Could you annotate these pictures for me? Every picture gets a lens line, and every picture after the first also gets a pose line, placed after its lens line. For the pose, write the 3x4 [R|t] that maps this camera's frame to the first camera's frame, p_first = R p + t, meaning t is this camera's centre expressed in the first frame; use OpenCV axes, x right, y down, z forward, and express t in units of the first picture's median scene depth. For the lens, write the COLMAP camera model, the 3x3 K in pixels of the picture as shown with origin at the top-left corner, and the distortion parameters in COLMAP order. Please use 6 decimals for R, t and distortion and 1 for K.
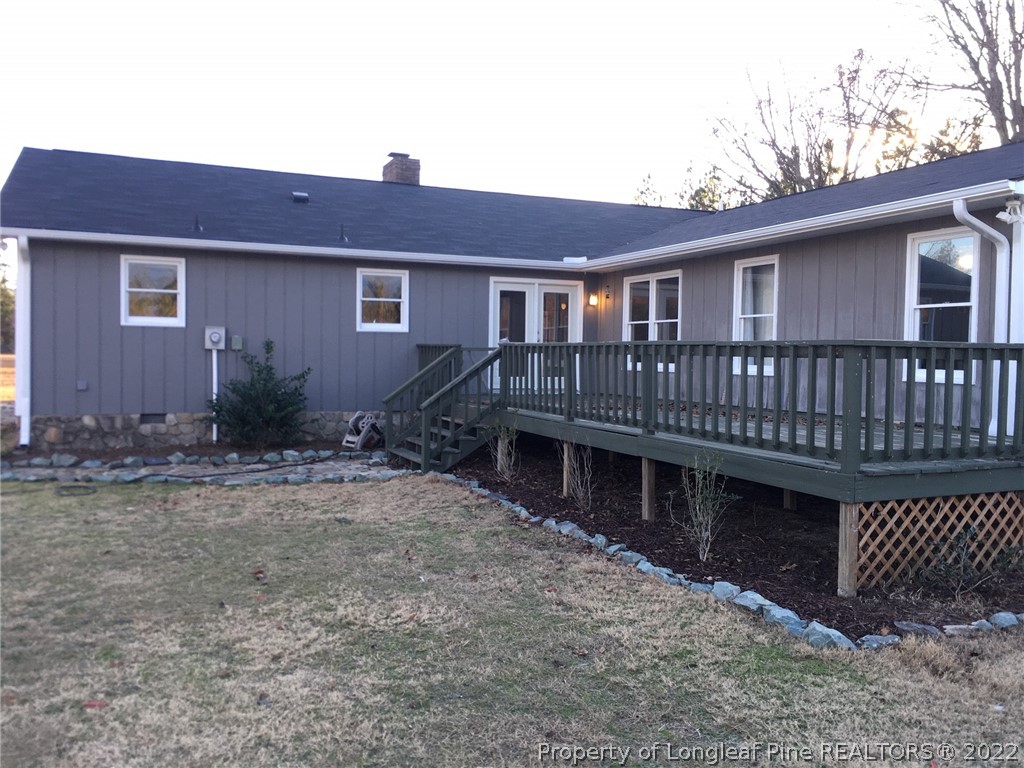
lens RADIAL K [[876.3, 0, 511.3], [0, 876.3, 382.2], [0, 0, 1]] dist [0.065204, -0.090791]
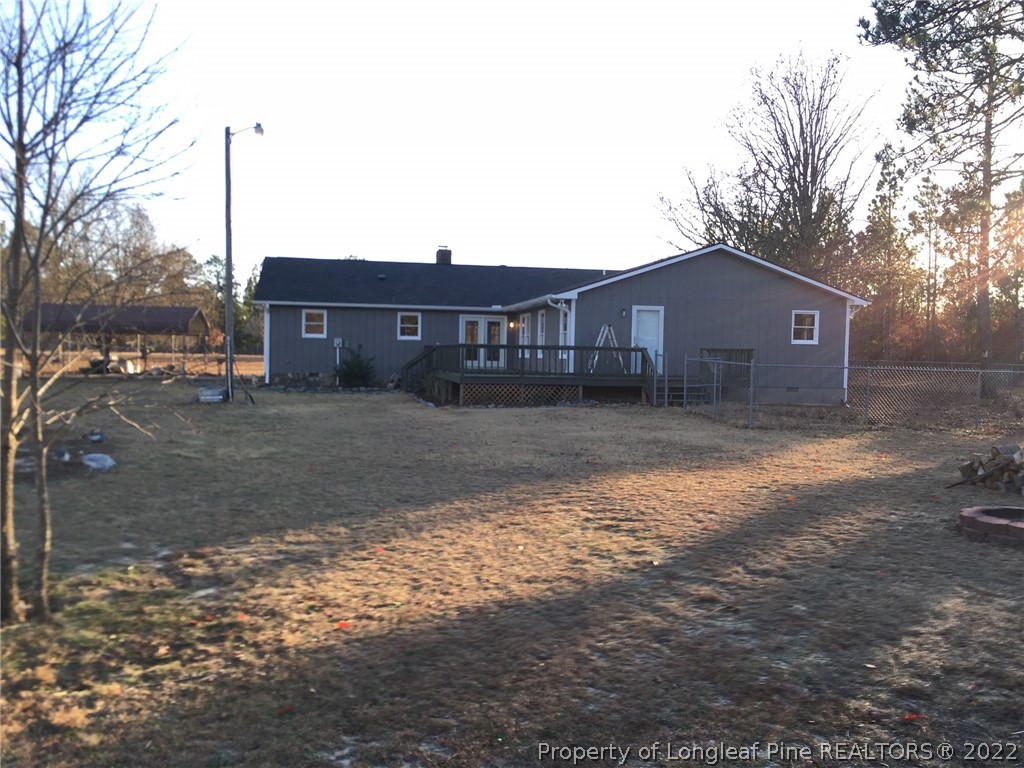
lens RADIAL K [[876.3, 0, 511.7], [0, 876.3, 385.1], [0, 0, 1]] dist [0.065204, -0.090791]
pose [[0.977737, 0.007200, -0.209710, 0.598617], [-0.008394, 0.999953, -0.004801, 0.069778], [0.209665, 0.006455, 0.977752, -1.185245]]
